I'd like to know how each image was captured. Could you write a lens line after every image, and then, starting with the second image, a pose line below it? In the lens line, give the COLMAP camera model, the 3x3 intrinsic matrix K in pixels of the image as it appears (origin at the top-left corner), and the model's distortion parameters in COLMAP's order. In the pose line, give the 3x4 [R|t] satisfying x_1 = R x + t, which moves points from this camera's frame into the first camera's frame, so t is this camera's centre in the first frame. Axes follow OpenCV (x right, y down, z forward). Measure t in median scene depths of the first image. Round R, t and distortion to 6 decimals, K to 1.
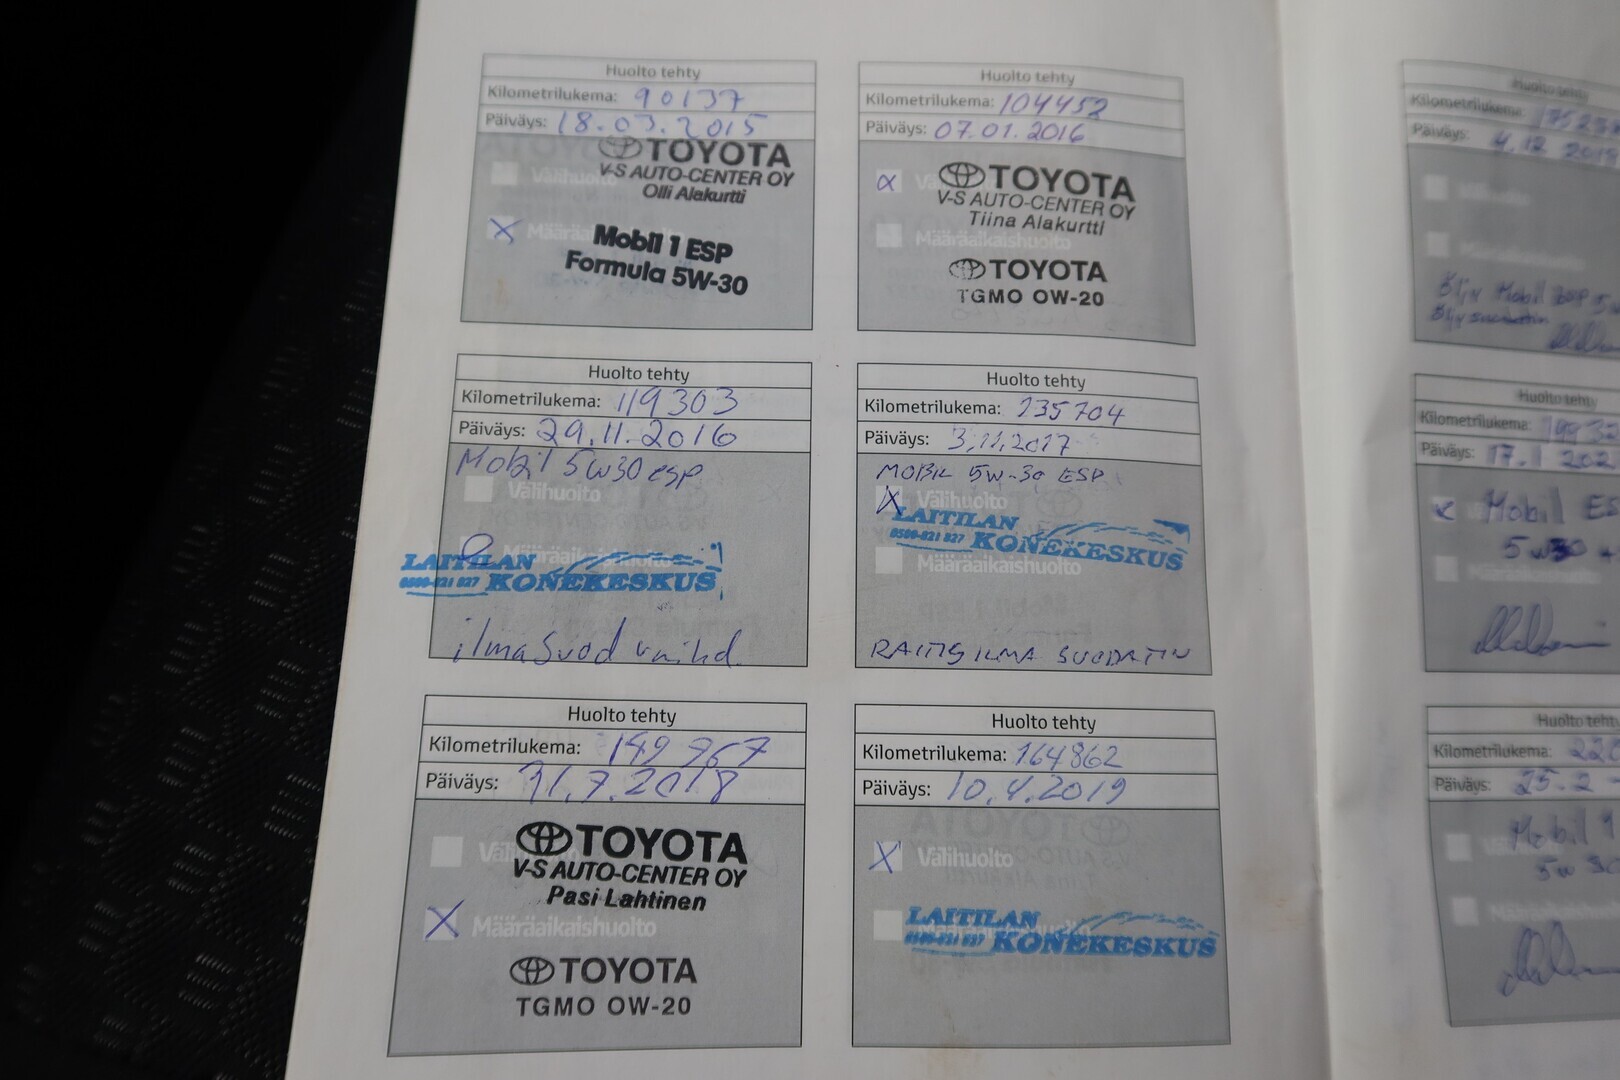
lens RADIAL K [[1247.4, 0, 809.7], [0, 1247.4, 464.0], [0, 0, 1]] dist [-0.119315, -0.001310]
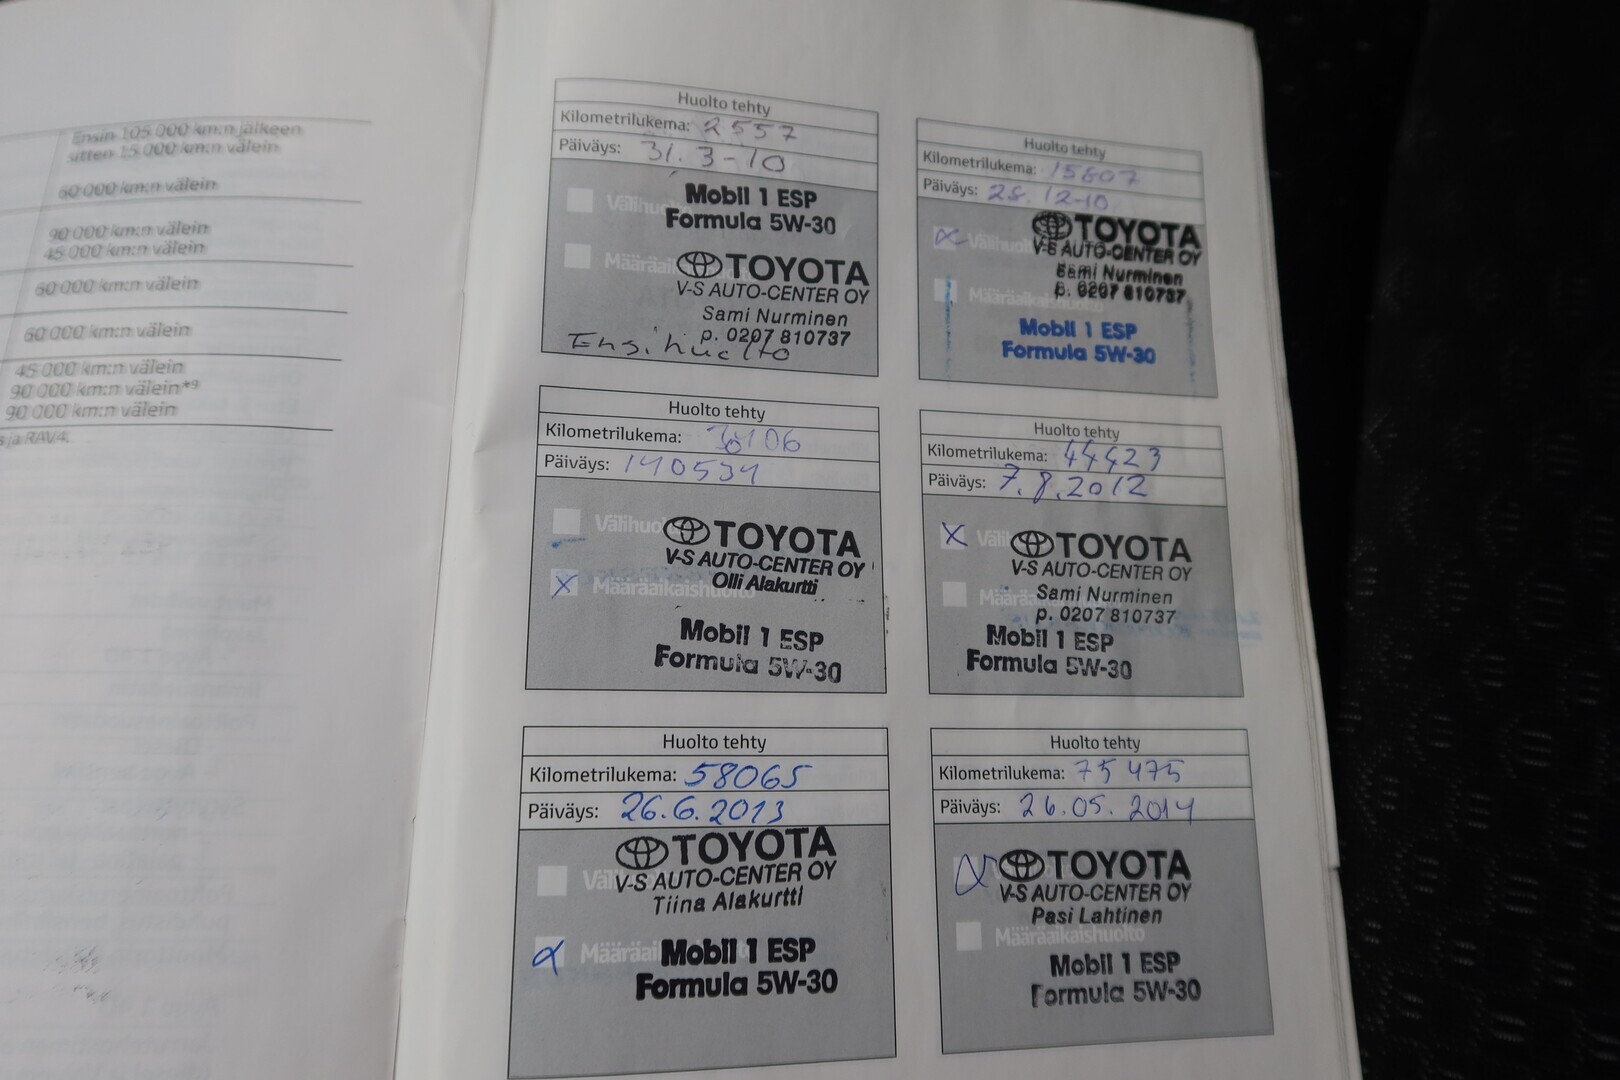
lens RADIAL K [[1206.7, 0, 810.0], [0, 1206.7, 540.0], [0, 0, 1]] dist [-0.002664, -0.000101]
pose [[0.983711, 0.018915, 0.178761, -0.263184], [-0.026215, 0.998912, 0.038561, -0.007467], [-0.177837, -0.042619, 0.983137, -0.001767]]
